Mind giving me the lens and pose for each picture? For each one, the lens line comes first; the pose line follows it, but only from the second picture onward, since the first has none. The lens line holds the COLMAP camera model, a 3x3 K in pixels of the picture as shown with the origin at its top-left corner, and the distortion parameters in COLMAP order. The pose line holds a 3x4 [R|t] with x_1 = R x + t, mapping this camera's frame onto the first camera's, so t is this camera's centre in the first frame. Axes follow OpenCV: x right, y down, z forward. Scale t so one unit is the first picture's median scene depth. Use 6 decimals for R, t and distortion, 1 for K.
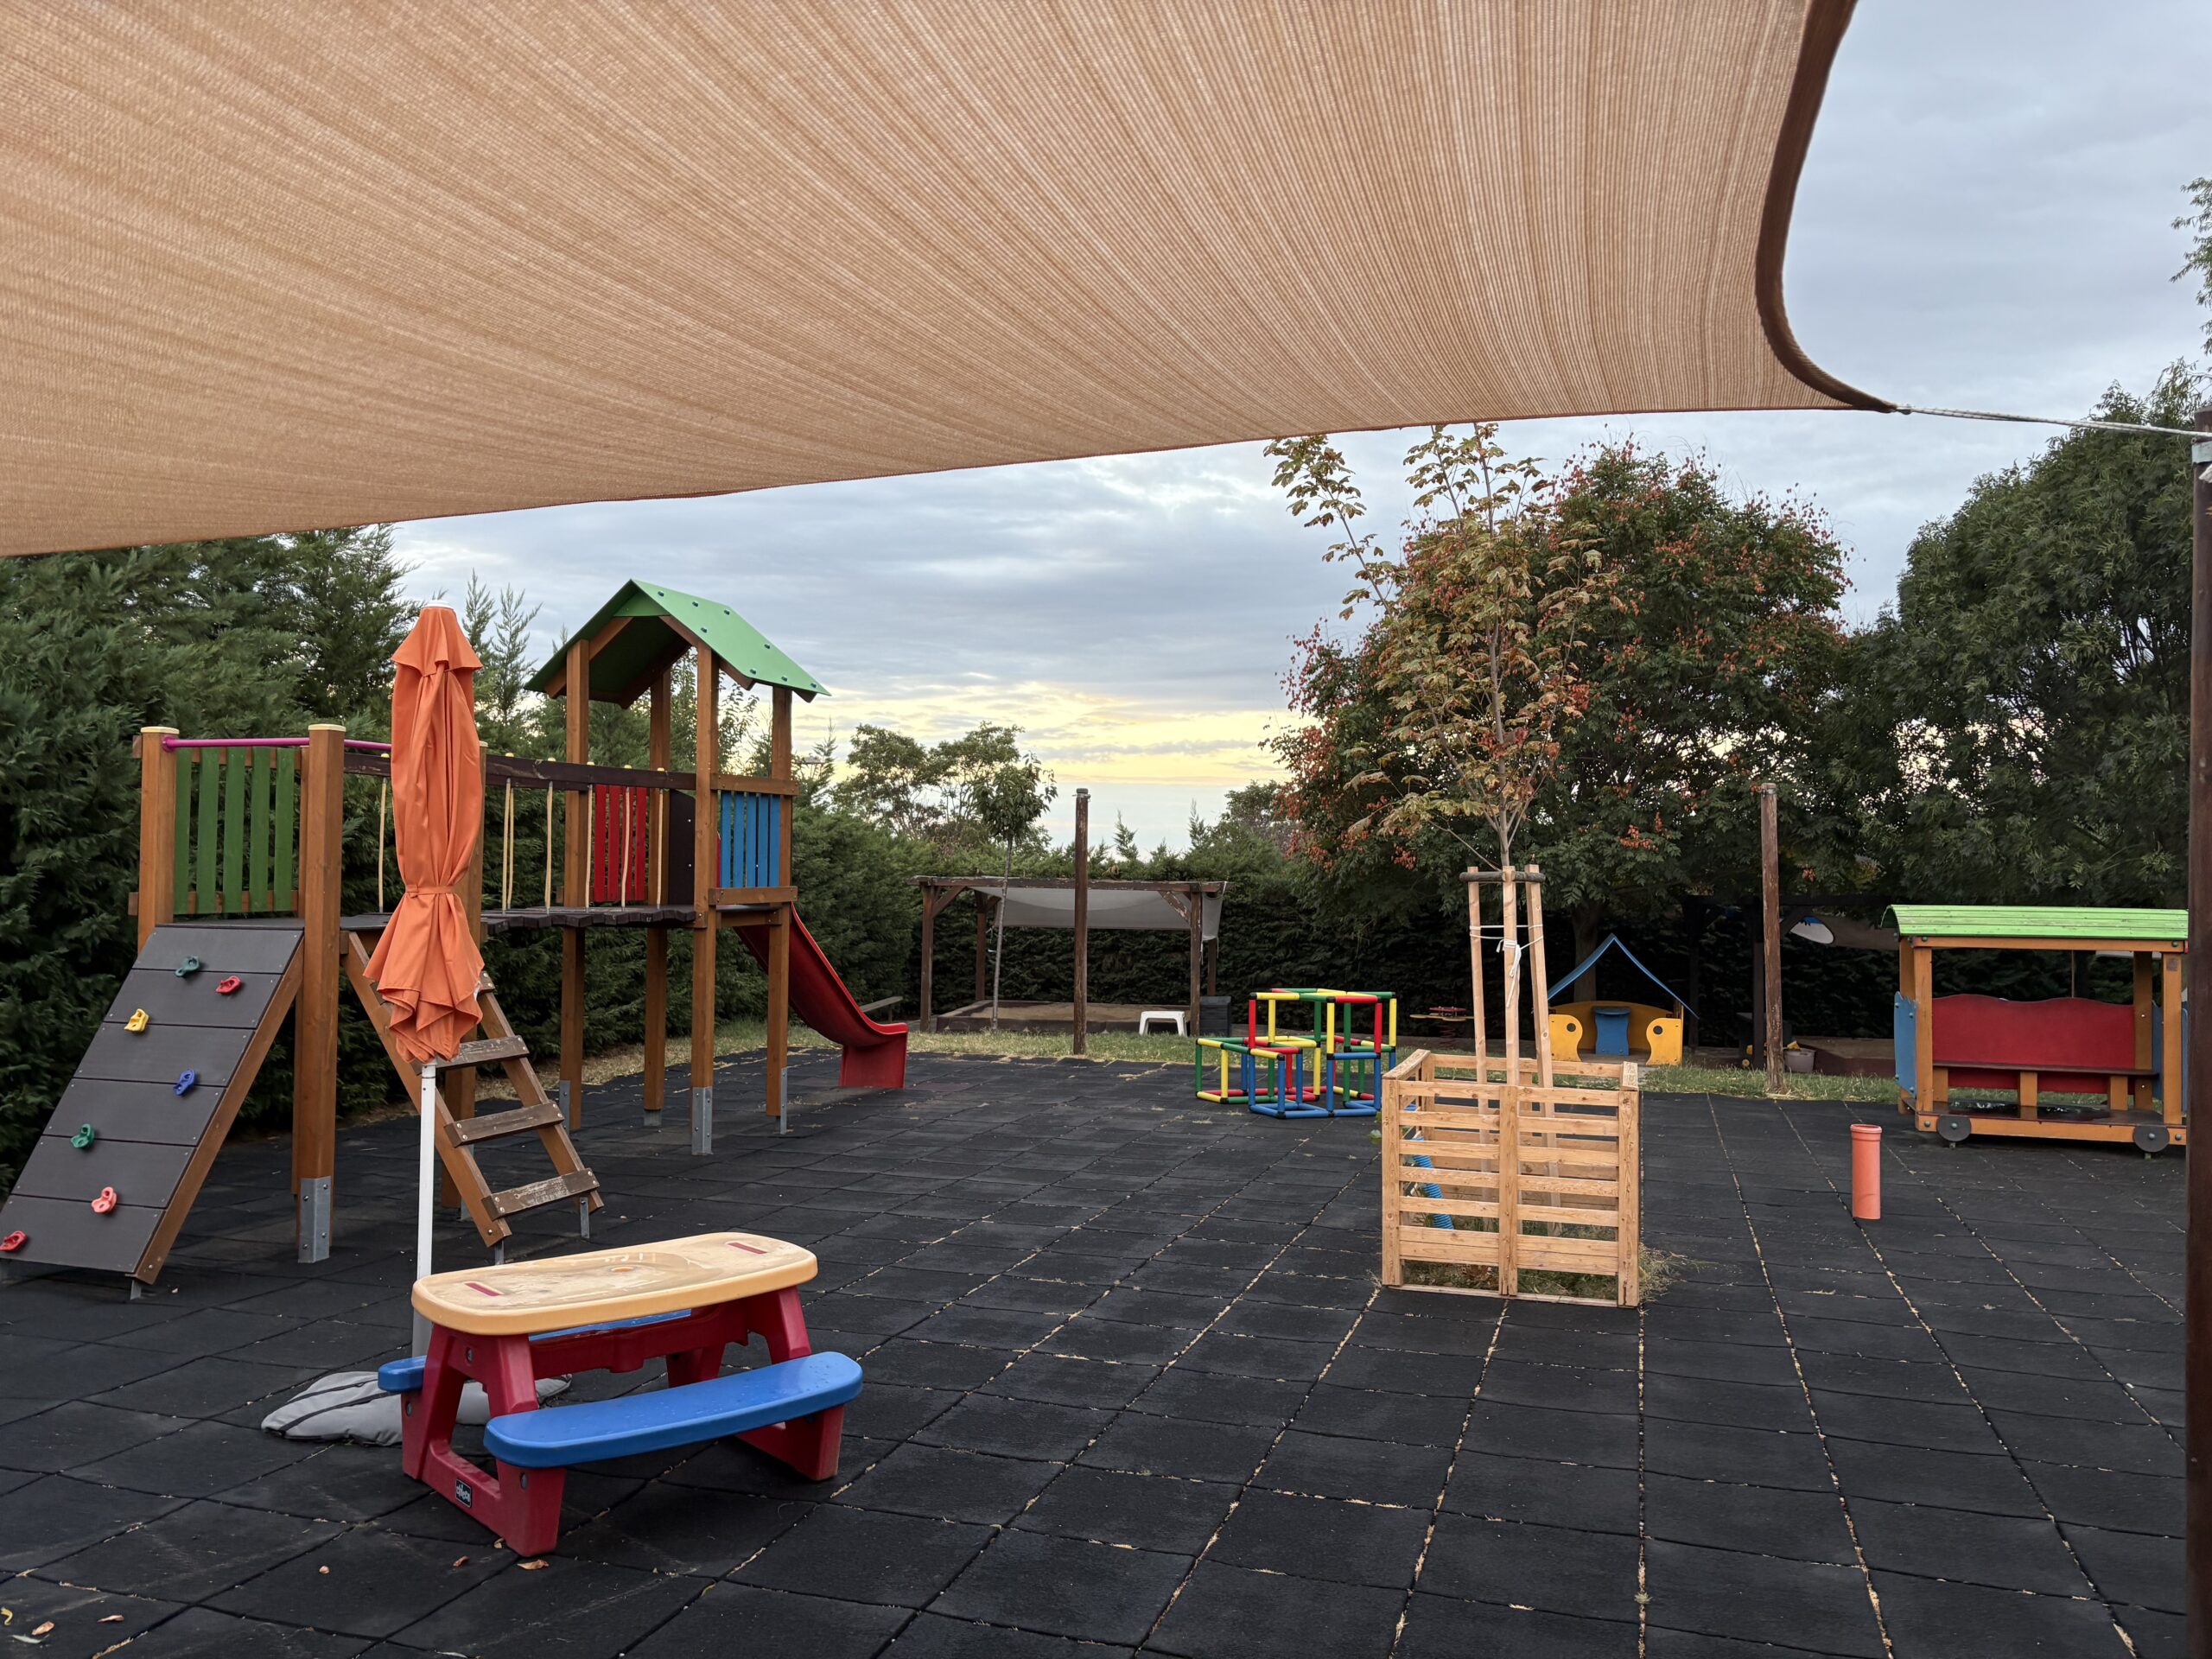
lens RADIAL K [[1726.6, 0, 1106.0], [0, 1726.6, 829.5], [0, 0, 1]] dist [0.050954, -0.006785]
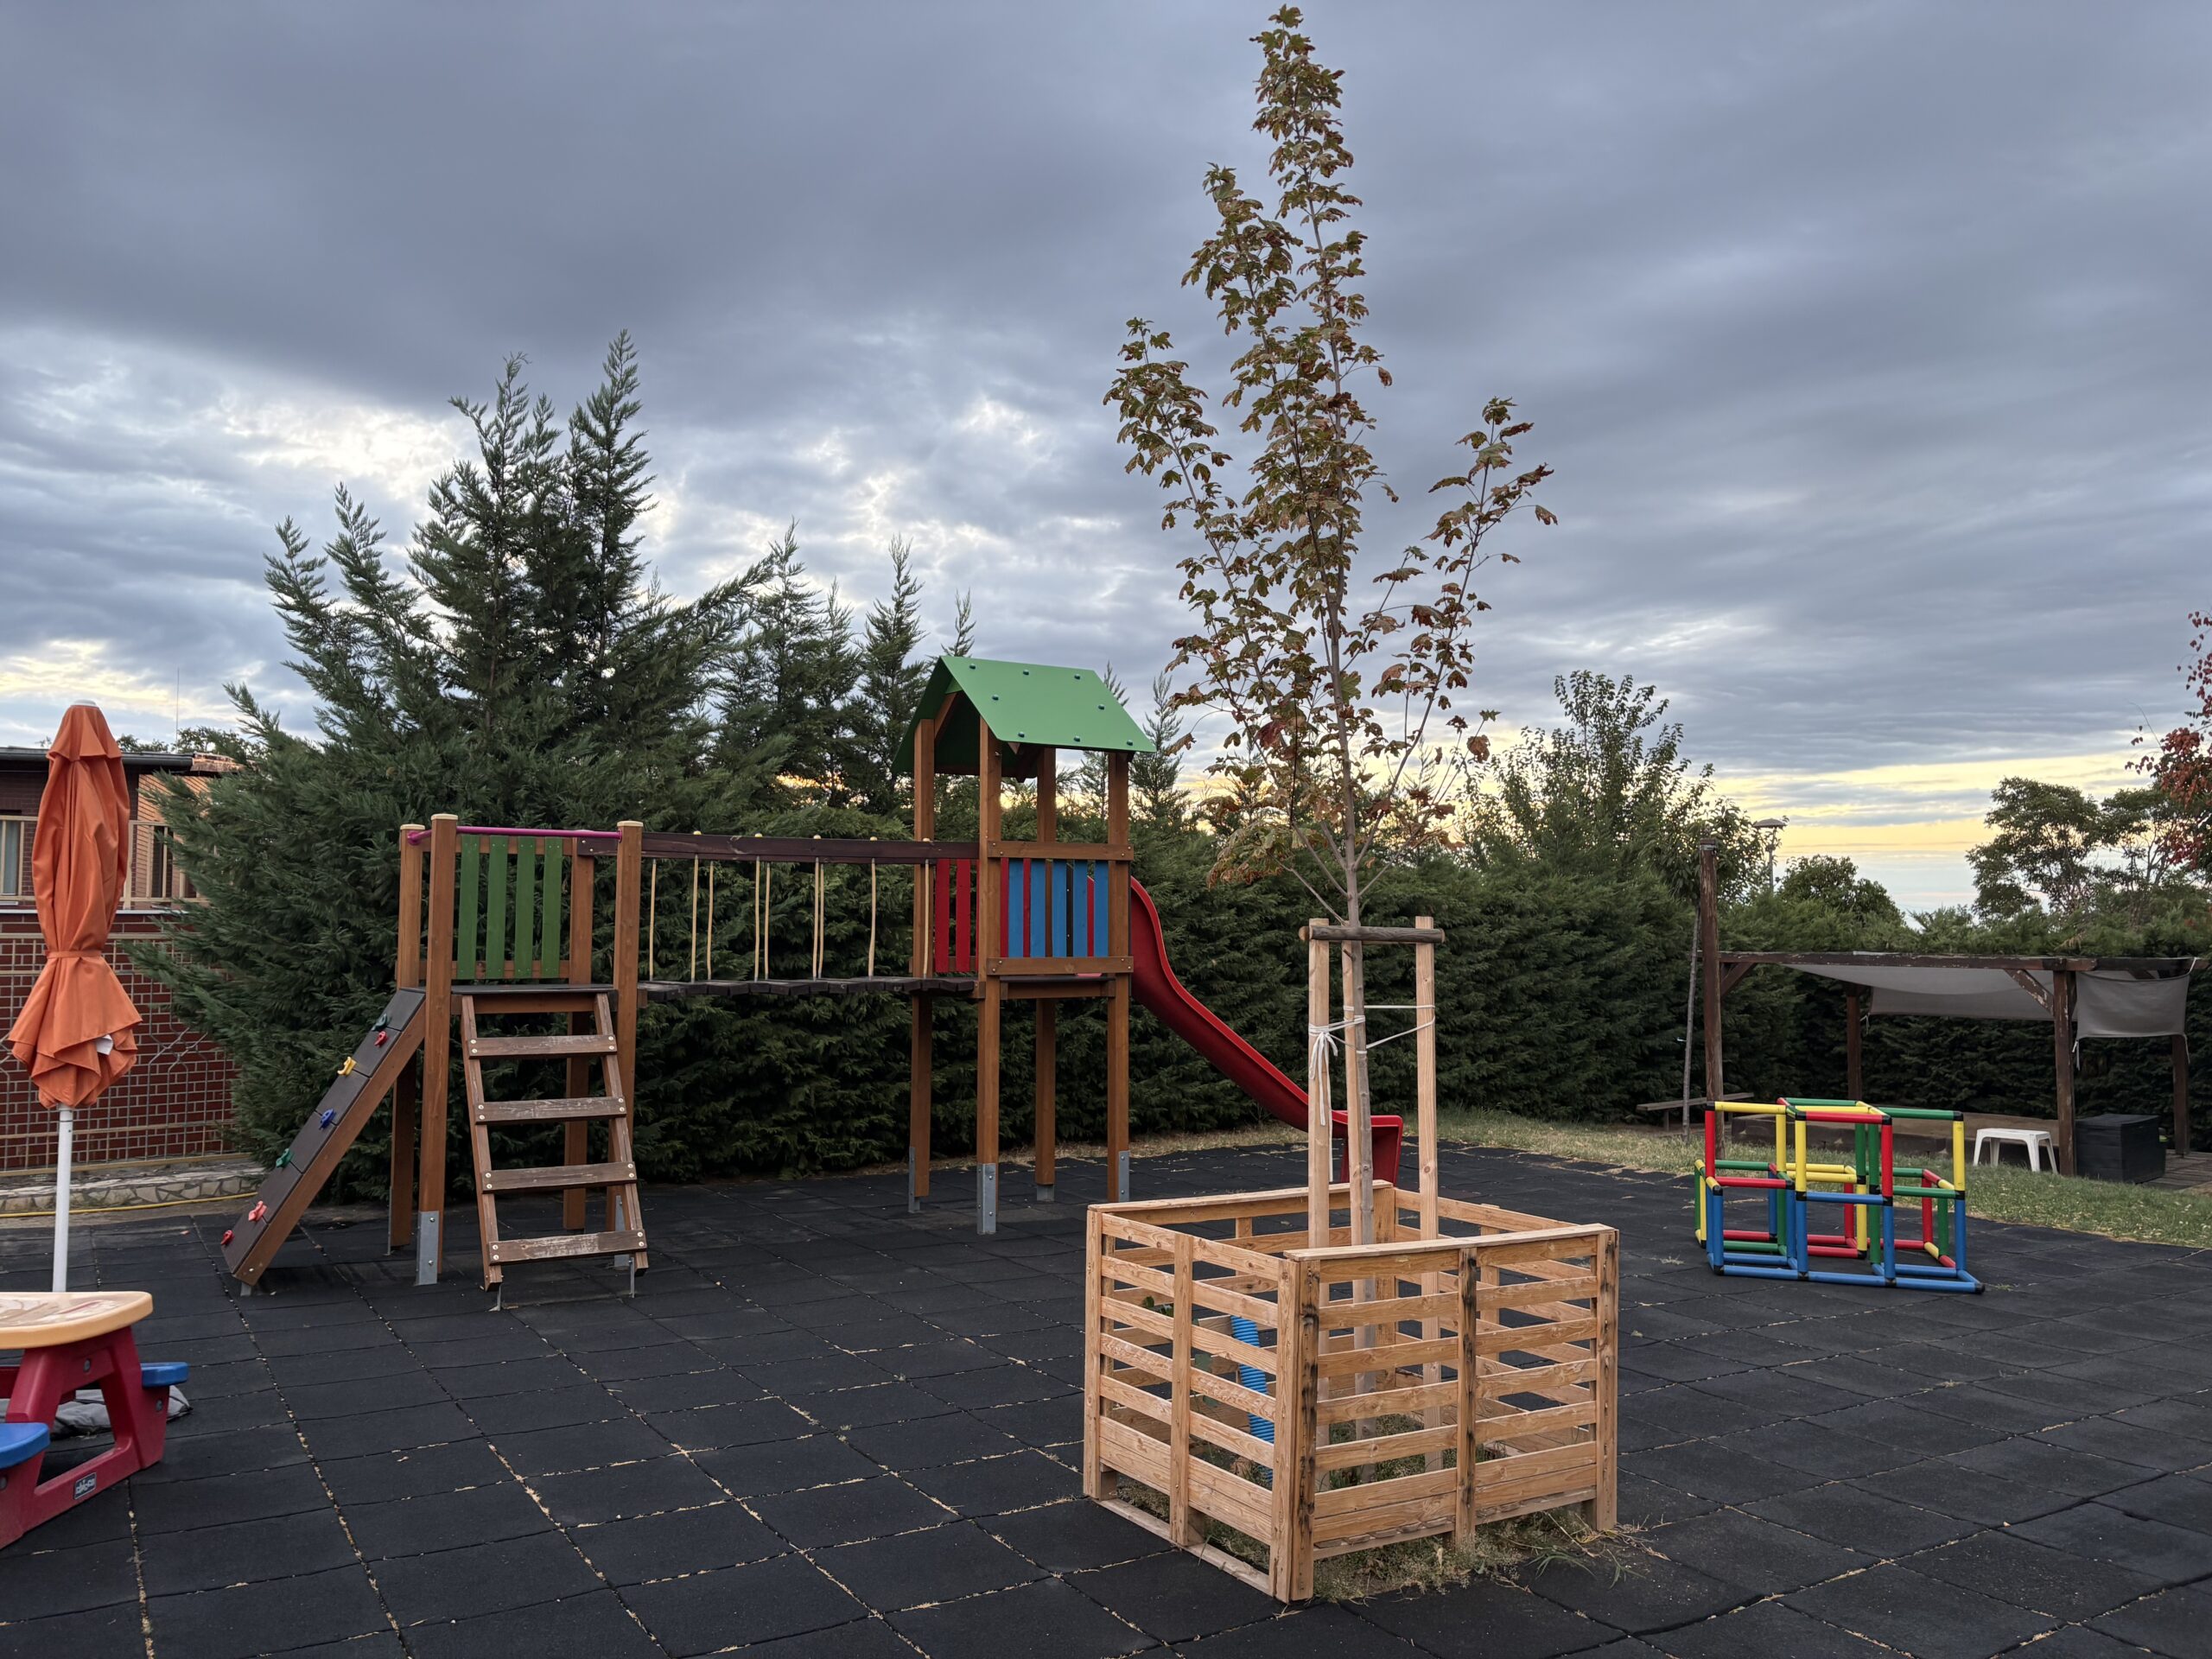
lens RADIAL K [[1726.6, 0, 1106.0], [0, 1726.6, 829.5], [0, 0, 1]] dist [0.050954, -0.006785]
pose [[0.752146, -0.051544, -0.656978, 0.241197], [0.020677, 0.998291, -0.054650, 0.008306], [0.658673, 0.027521, 0.751926, 0.161533]]
